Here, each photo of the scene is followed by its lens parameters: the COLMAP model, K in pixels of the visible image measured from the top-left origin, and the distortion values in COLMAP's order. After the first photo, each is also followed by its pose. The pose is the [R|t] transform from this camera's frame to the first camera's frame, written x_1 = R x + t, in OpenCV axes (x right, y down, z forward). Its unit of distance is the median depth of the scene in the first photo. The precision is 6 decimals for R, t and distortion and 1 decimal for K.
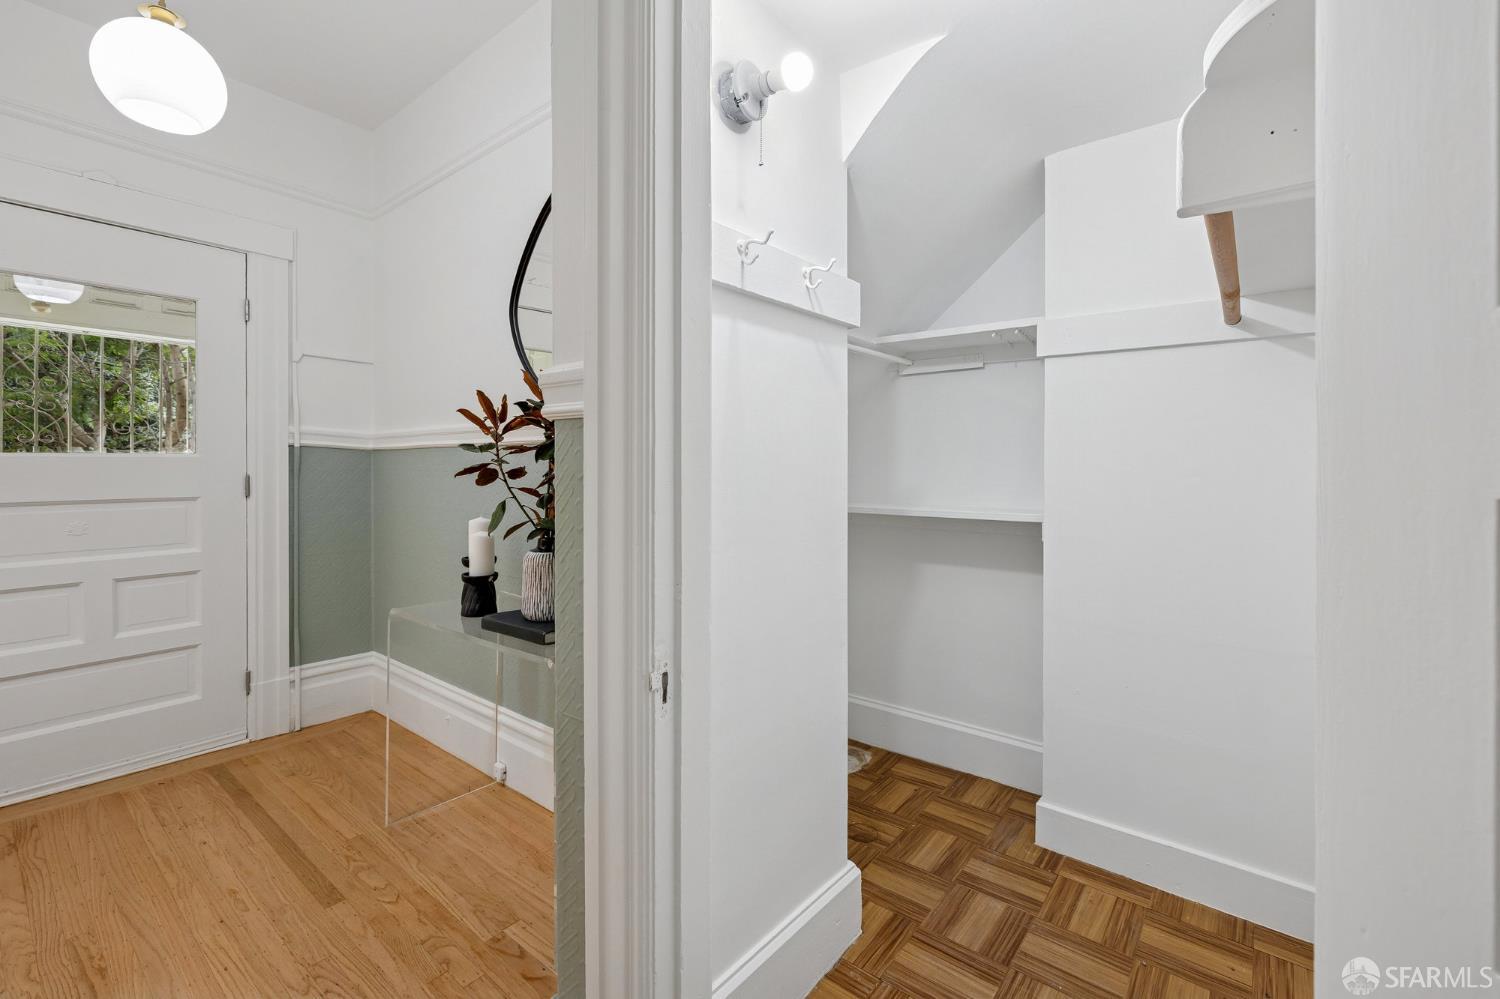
lens RADIAL K [[640.5, 0, 733.7], [0, 640.5, 468.8], [0, 0, 1]] dist [0.003000, -0.000425]
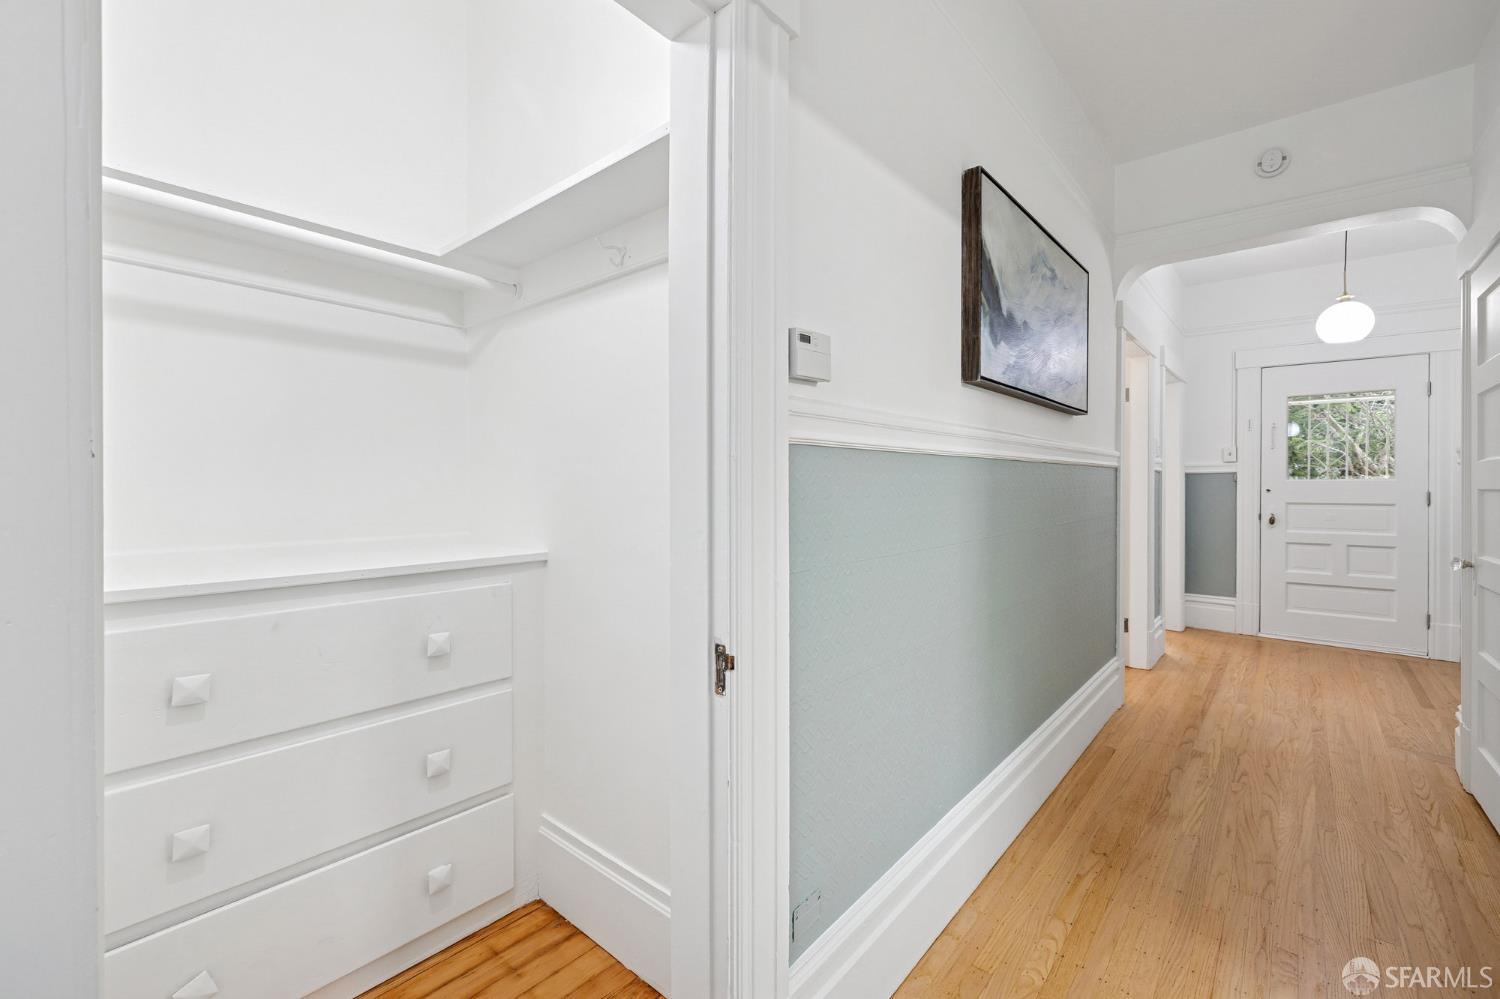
lens RADIAL K [[640.5, 0, 747.2], [0, 640.5, 493.7], [0, 0, 1]] dist [0.003000, -0.000425]
pose [[-0.022220, 0.013796, -0.999658, 0.932446], [-0.011566, 0.999834, 0.014056, 0.012184], [0.999686, 0.011874, -0.022057, -0.708836]]
